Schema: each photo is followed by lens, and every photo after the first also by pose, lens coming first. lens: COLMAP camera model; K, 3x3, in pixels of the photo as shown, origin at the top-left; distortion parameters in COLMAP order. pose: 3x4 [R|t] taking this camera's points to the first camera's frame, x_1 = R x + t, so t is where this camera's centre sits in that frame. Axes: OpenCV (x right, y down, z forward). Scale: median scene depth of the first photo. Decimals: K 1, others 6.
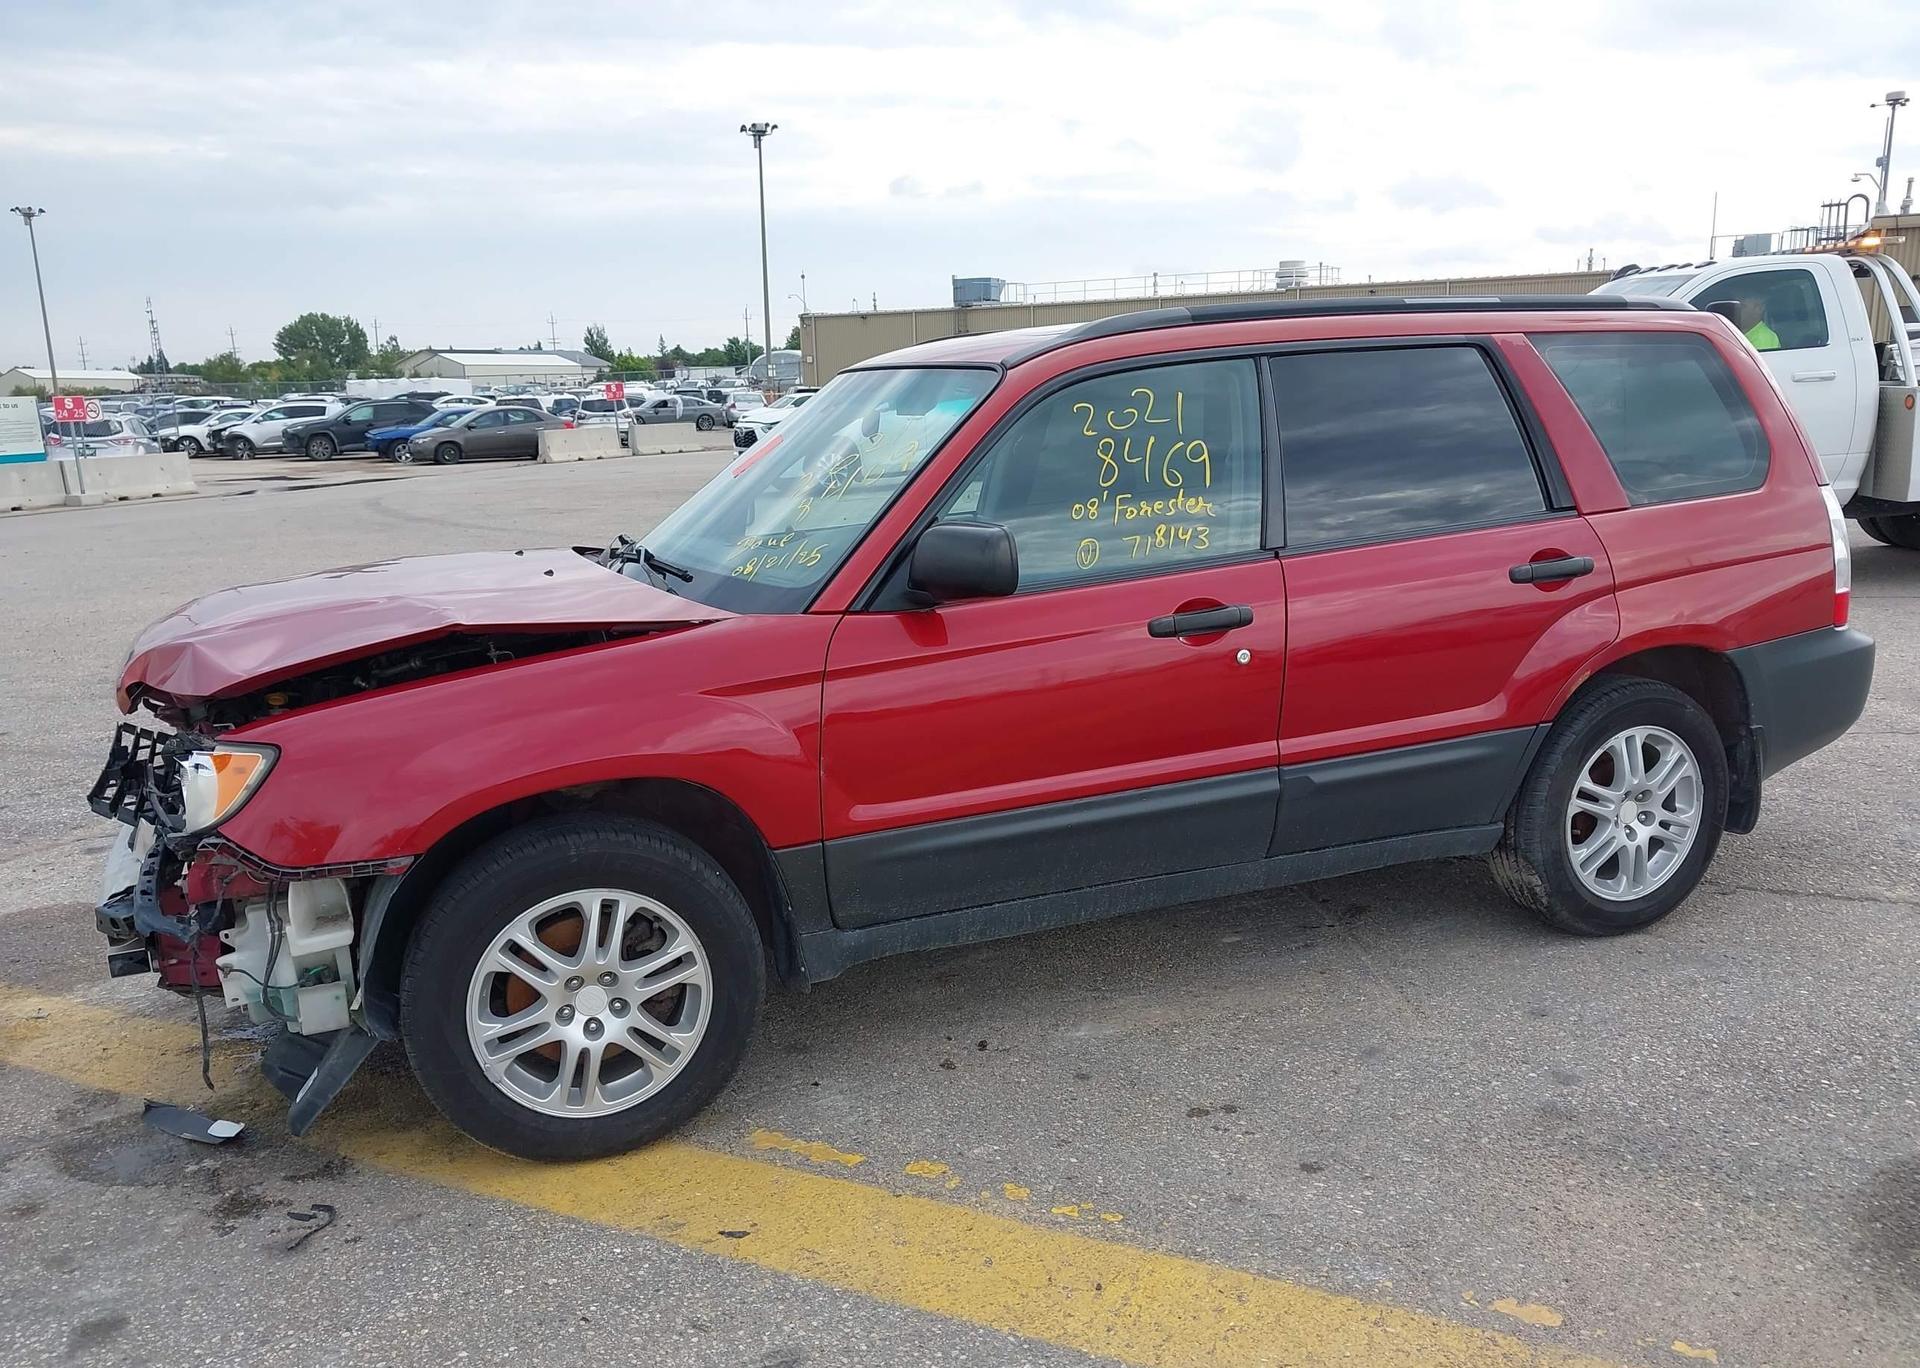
lens RADIAL K [[1523.6, 0, 966.5], [0, 1523.6, 693.9], [0, 0, 1]] dist [0.021130, -0.031354]
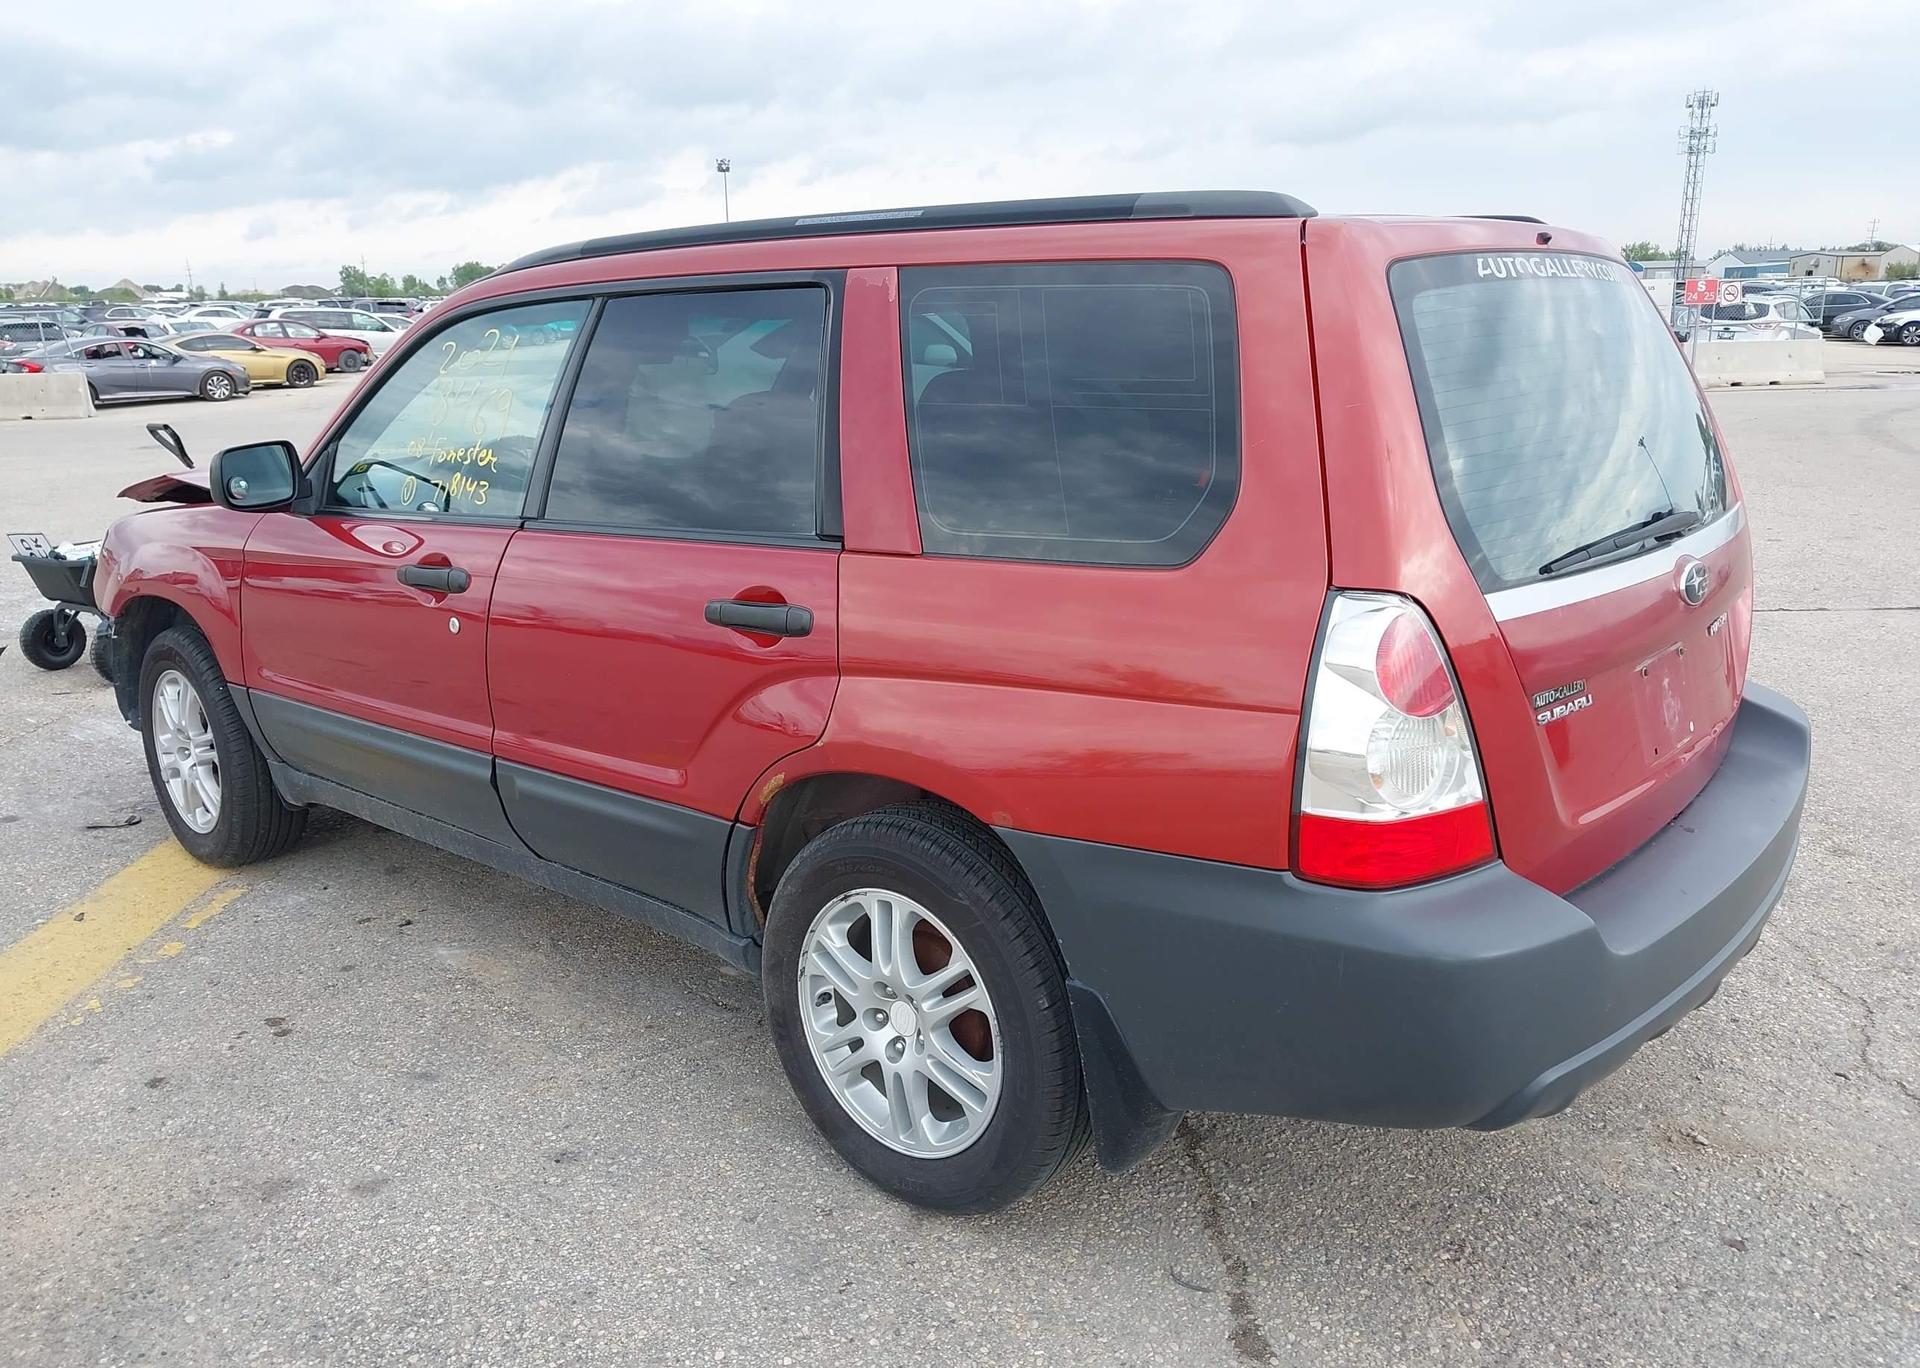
lens RADIAL K [[1541.2, 0, 952.0], [0, 1541.2, 687.4], [0, 0, 1]] dist [0.007804, -0.008033]
pose [[0.442373, 0.238749, -0.864468, 1.009773], [-0.177092, 0.968189, 0.176772, -0.183764], [0.879172, 0.074891, 0.470582, 0.728756]]
